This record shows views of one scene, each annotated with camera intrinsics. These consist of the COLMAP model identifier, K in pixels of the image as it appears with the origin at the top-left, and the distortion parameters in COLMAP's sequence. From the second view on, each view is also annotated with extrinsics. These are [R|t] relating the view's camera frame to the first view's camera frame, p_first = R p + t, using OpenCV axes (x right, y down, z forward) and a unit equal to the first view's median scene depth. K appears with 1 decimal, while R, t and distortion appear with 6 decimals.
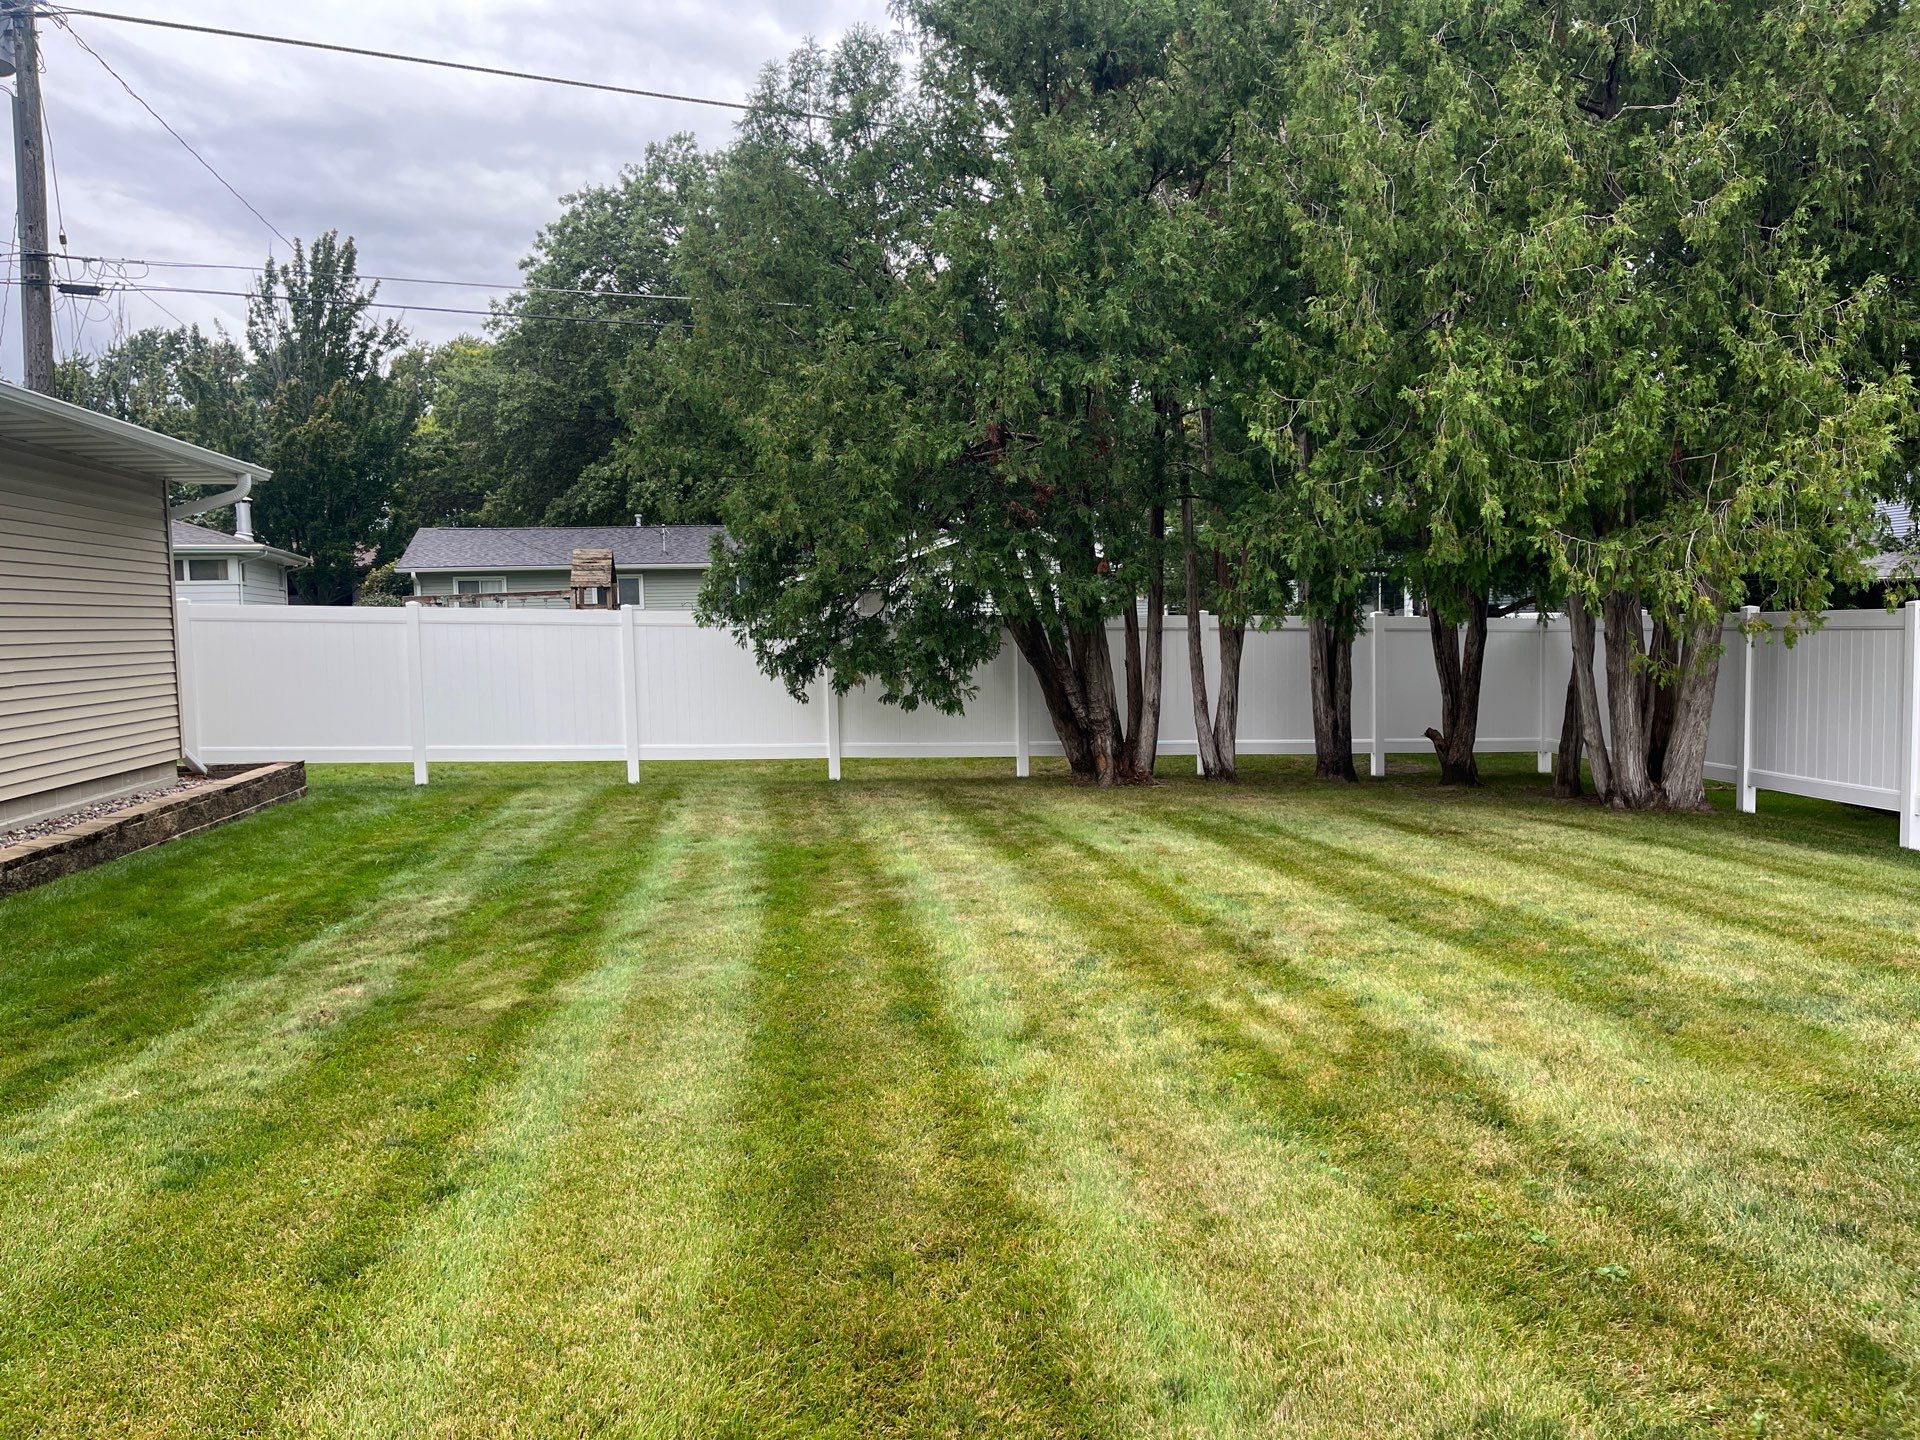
lens RADIAL K [[1431.6, 0, 973.8], [0, 1431.6, 710.7], [0, 0, 1]] dist [0.050233, -0.067262]
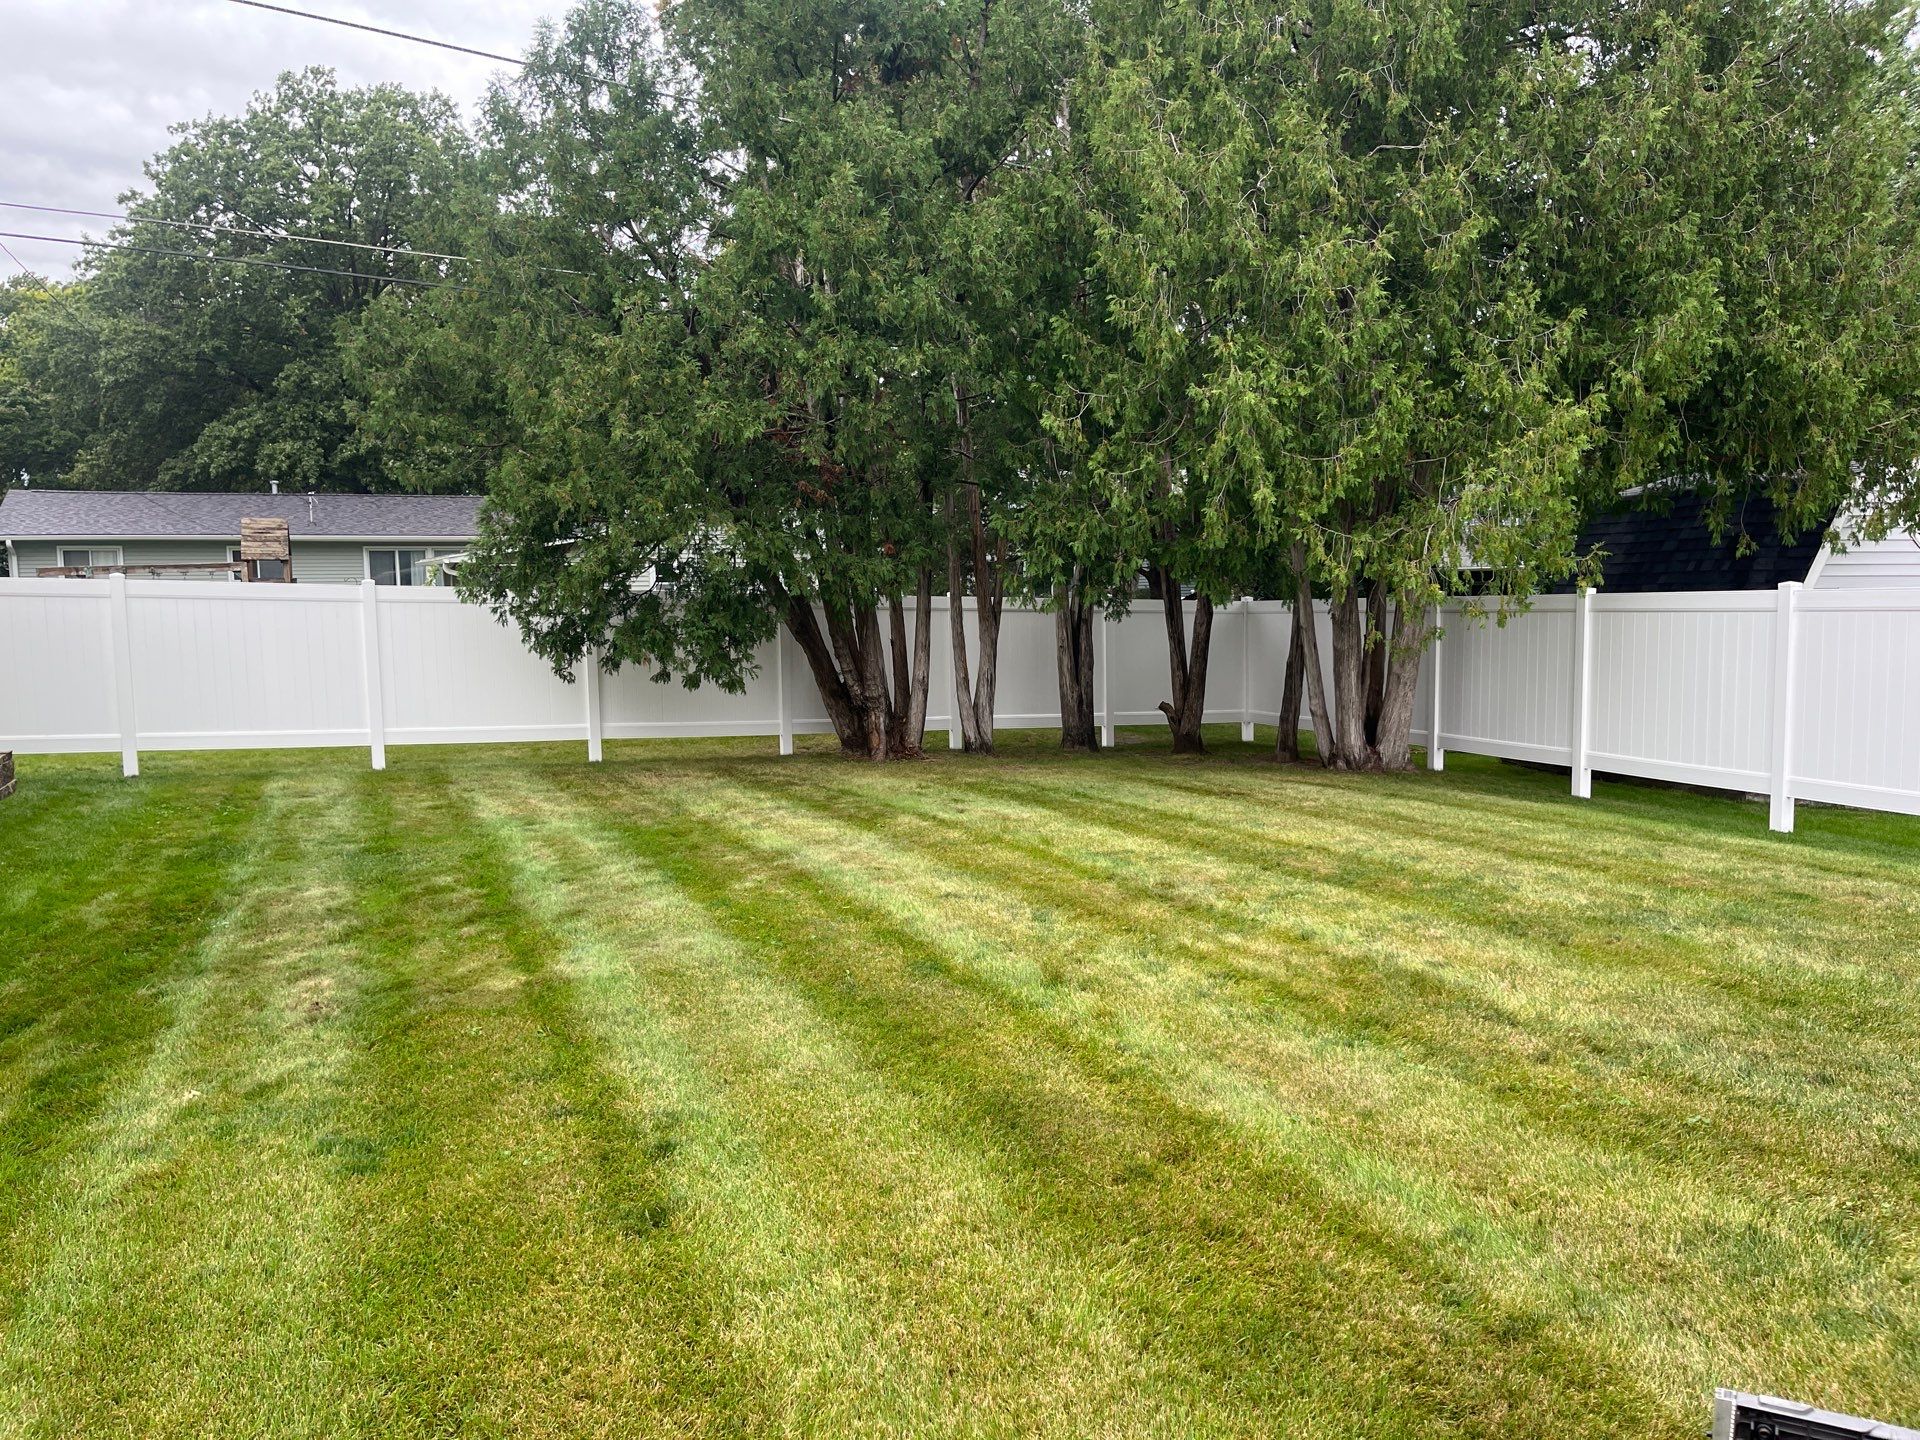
lens RADIAL K [[1441.4, 0, 960.0], [0, 1441.4, 720.0], [0, 0, 1]] dist [0.045740, -0.071130]
pose [[0.967917, -0.014439, 0.250854, -0.117232], [0.009442, 0.999733, 0.021113, 0.001809], [-0.251091, -0.018067, 0.967795, -0.014773]]
